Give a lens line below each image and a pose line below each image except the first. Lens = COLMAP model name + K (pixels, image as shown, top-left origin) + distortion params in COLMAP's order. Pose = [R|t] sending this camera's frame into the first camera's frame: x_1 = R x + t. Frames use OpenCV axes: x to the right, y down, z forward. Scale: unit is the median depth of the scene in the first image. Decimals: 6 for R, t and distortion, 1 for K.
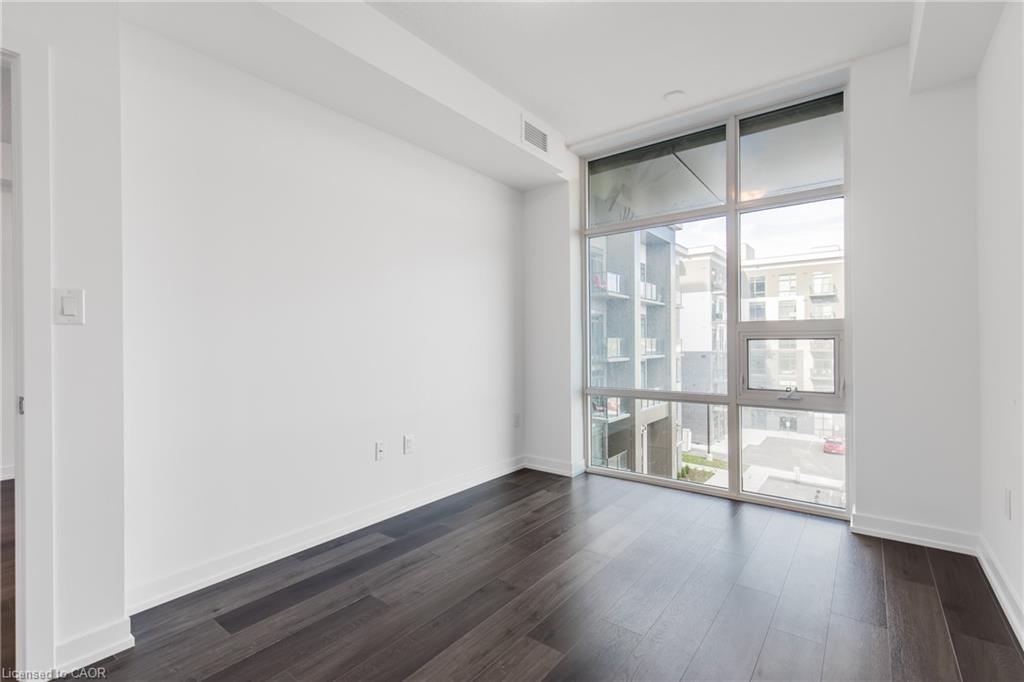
lens RADIAL K [[470.9, 0, 514.4], [0, 470.9, 343.1], [0, 0, 1]] dist [0.015054, -0.003028]
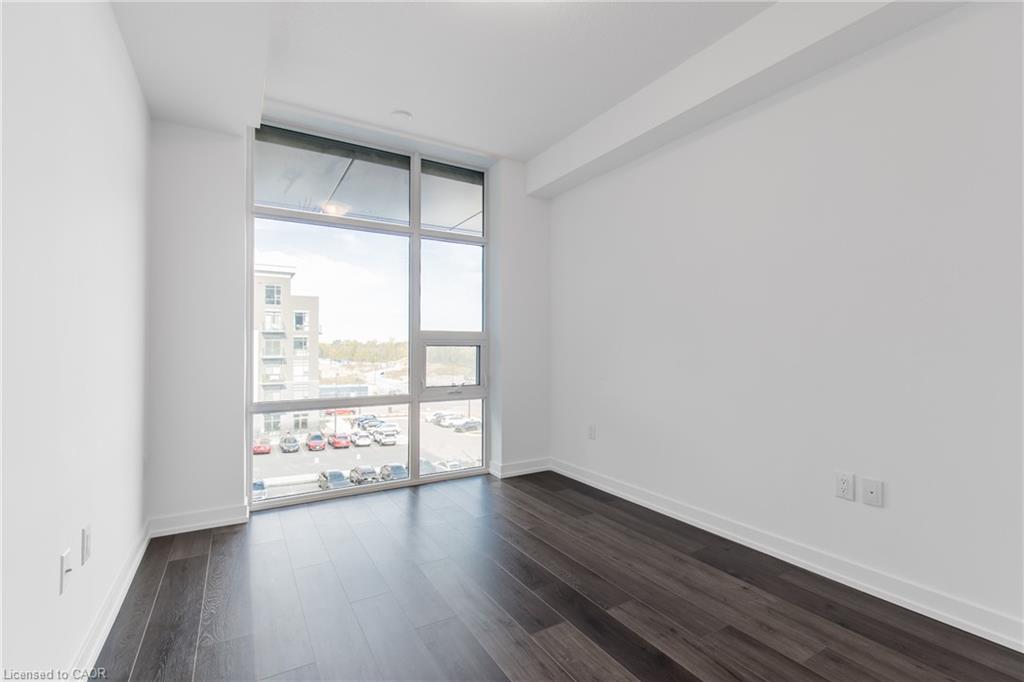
lens RADIAL K [[470.9, 0, 501.6], [0, 470.9, 348.3], [0, 0, 1]] dist [0.015054, -0.003028]
pose [[0.373338, 0.004577, 0.927684, -0.572437], [0.001098, 0.999985, -0.005376, 0.004934], [-0.927695, 0.003025, 0.373327, 0.411166]]
